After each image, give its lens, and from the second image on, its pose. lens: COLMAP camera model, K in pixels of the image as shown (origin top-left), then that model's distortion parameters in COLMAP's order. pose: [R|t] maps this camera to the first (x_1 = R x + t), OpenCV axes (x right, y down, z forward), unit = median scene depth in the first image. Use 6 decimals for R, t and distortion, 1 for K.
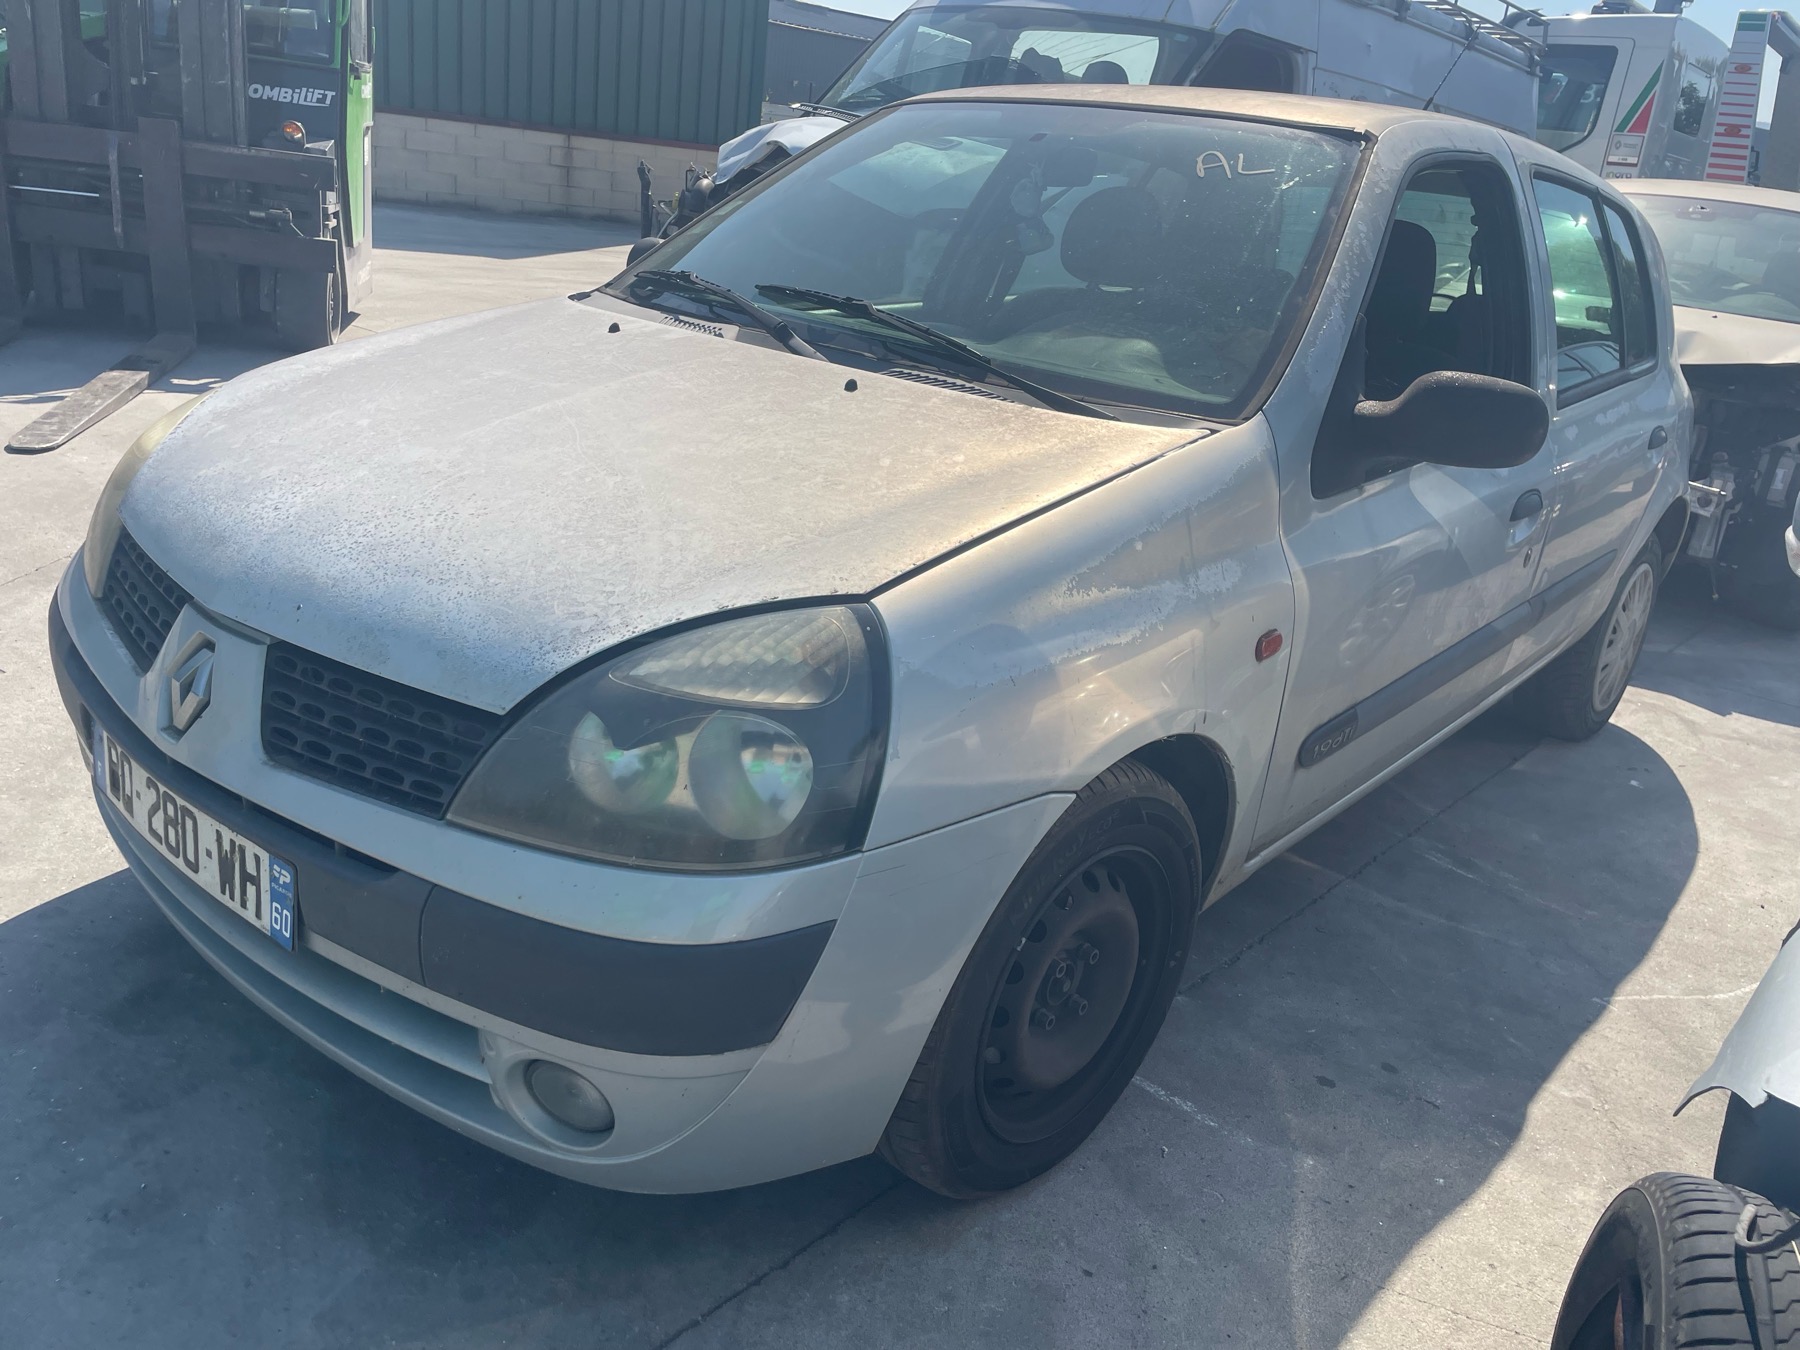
lens RADIAL K [[1329.6, 0, 891.6], [0, 1329.6, 645.8], [0, 0, 1]] dist [0.080292, -0.108659]
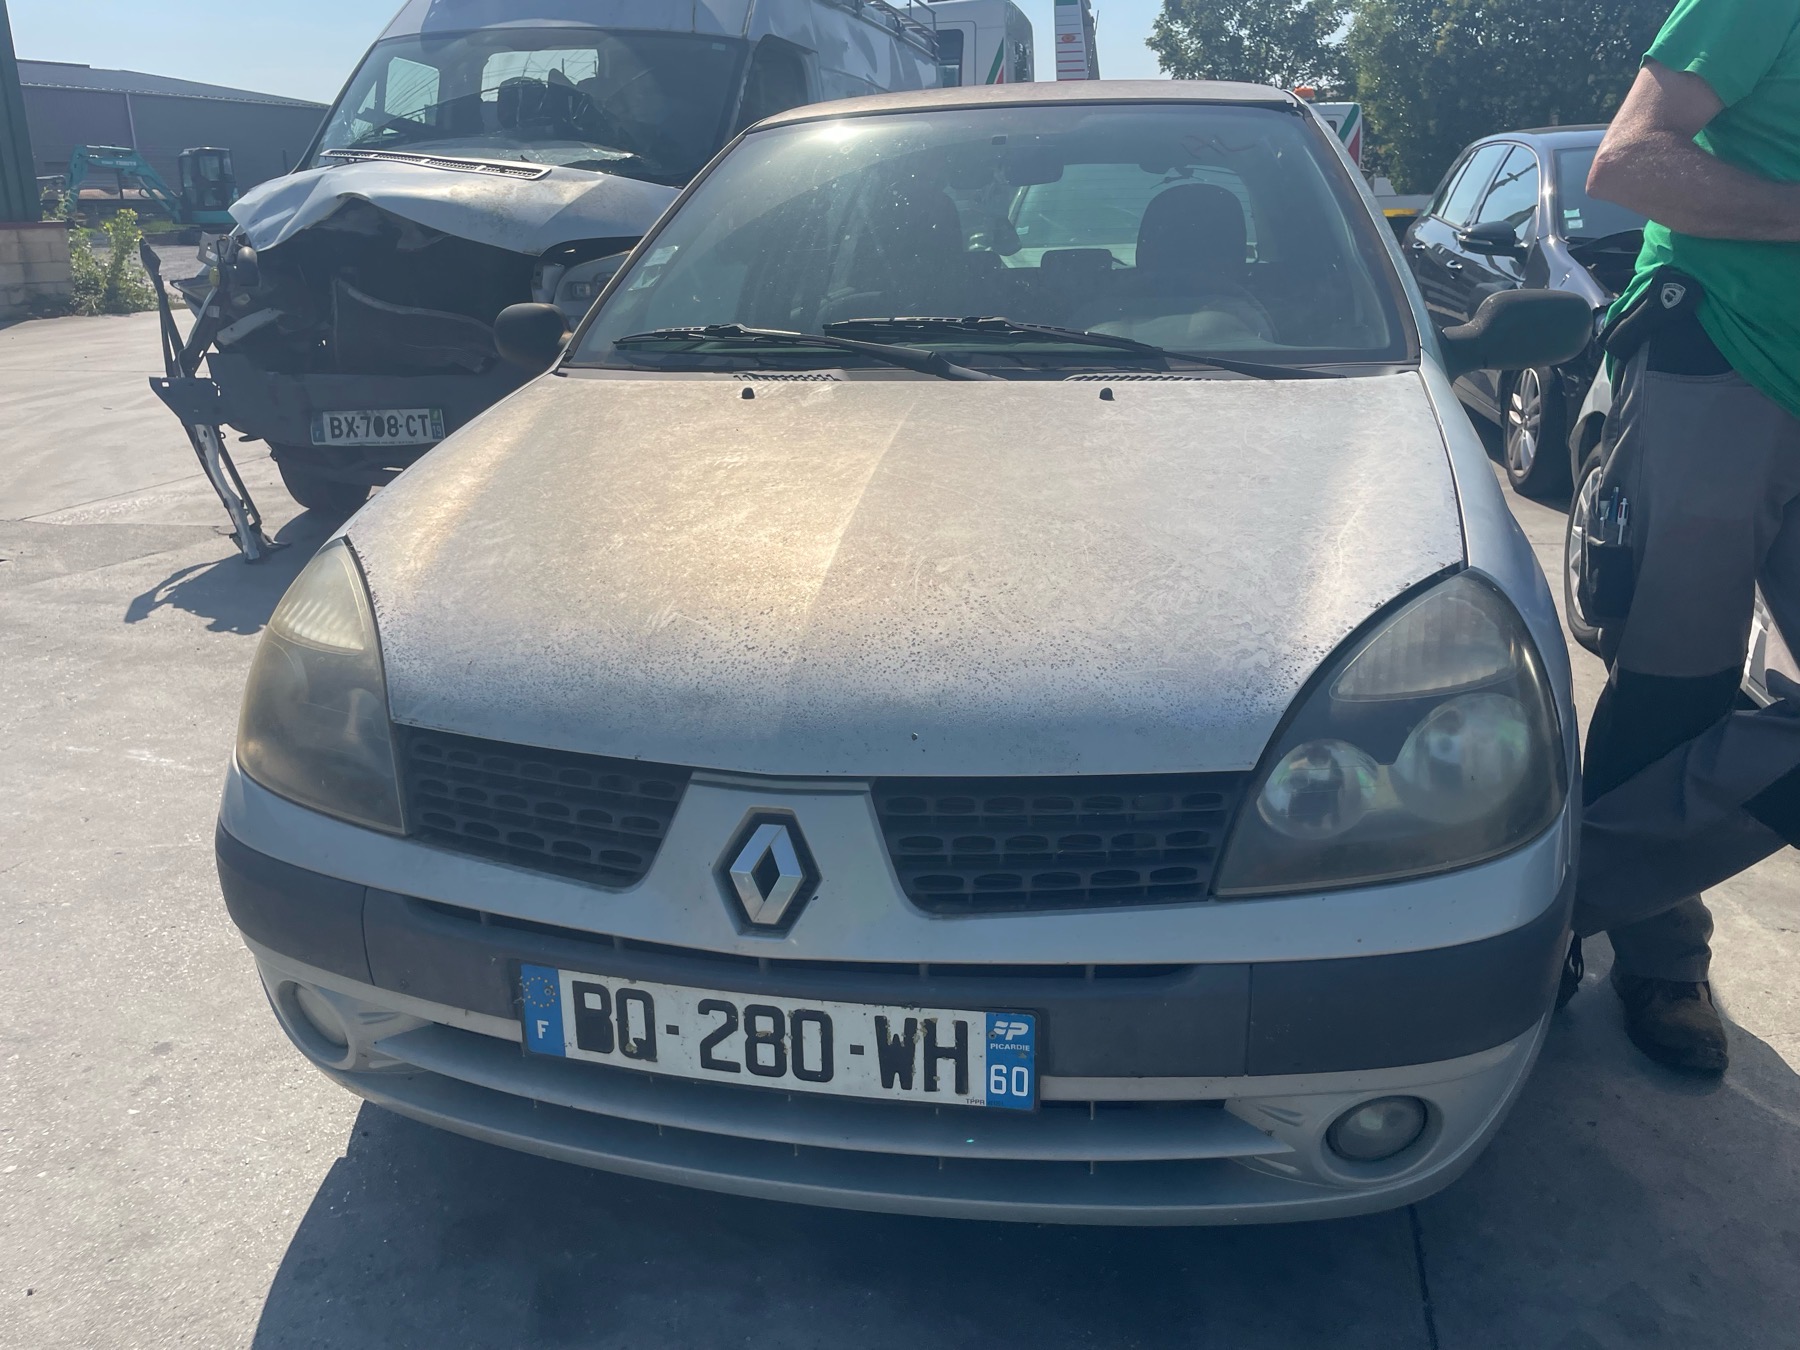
lens RADIAL K [[1329.6, 0, 891.6], [0, 1329.6, 645.8], [0, 0, 1]] dist [0.080292, -0.108659]
pose [[0.874529, -0.259558, 0.409669, -0.793229], [0.262648, 0.963604, 0.049839, -0.133410], [-0.407694, 0.064013, 0.910872, 0.208220]]
